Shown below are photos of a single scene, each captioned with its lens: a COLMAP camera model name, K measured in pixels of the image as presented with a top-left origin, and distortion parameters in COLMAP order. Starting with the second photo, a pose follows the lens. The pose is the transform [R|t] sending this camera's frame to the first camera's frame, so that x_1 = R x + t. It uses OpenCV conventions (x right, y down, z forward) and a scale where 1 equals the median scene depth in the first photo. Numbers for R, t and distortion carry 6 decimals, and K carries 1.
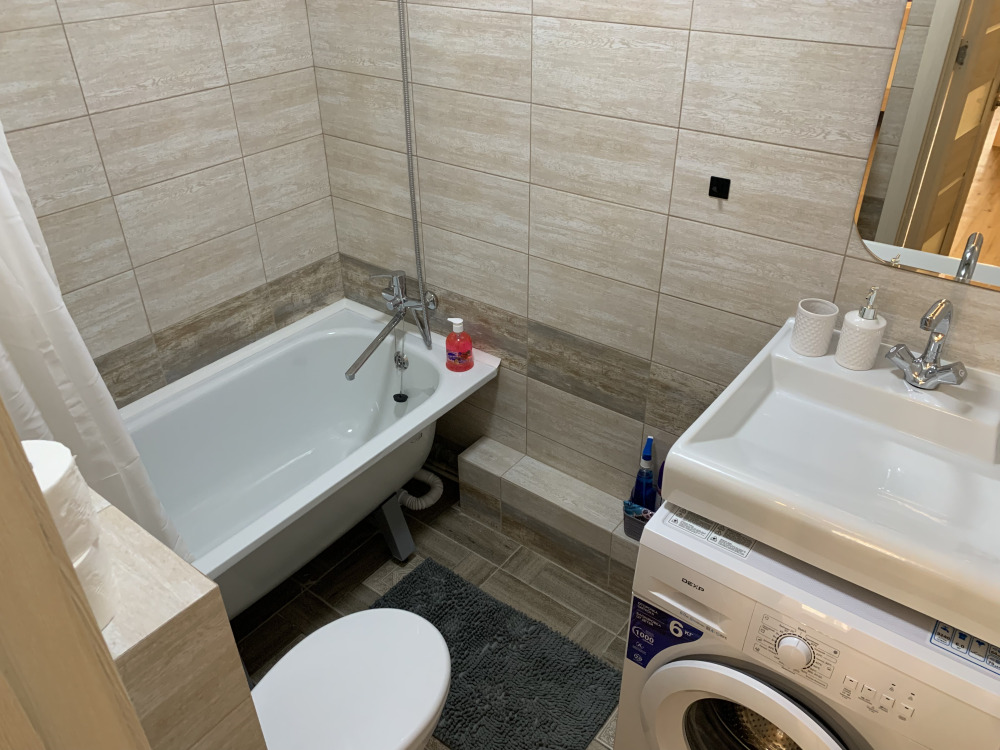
lens RADIAL K [[760.1, 0, 499.2], [0, 760.1, 376.2], [0, 0, 1]] dist [0.044212, -0.061179]
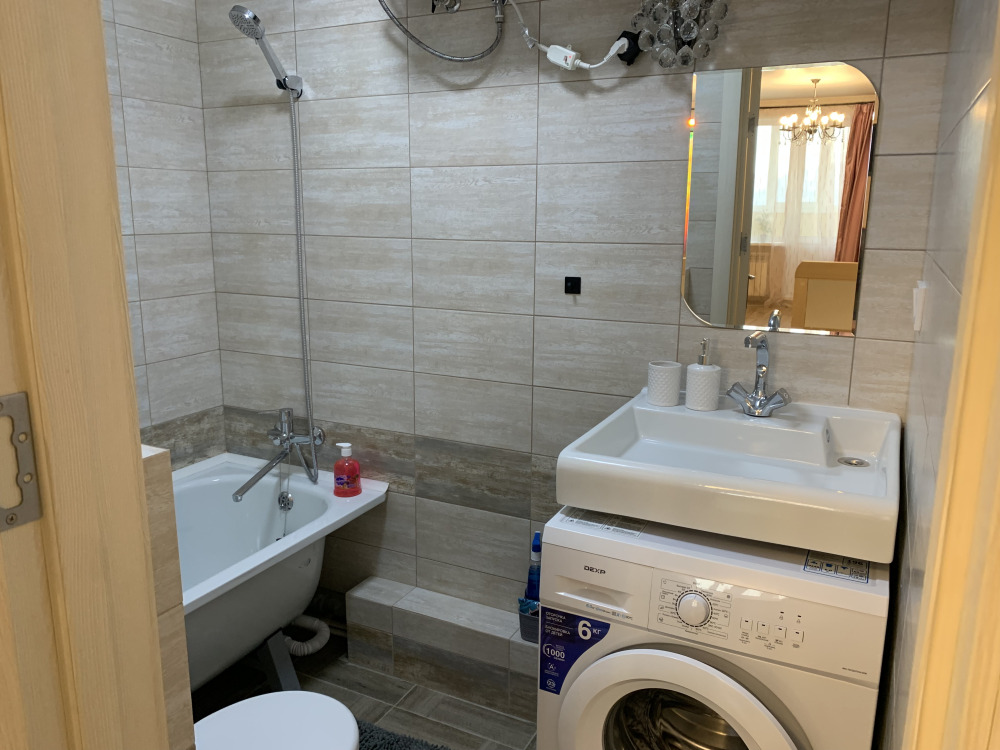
lens RADIAL K [[760.1, 0, 492.7], [0, 760.1, 373.3], [0, 0, 1]] dist [0.044212, -0.061179]
pose [[0.983972, -0.023172, 0.176809, -0.043788], [0.082326, 0.938560, -0.335154, 0.224975], [-0.158180, 0.344339, 0.925424, -0.038485]]
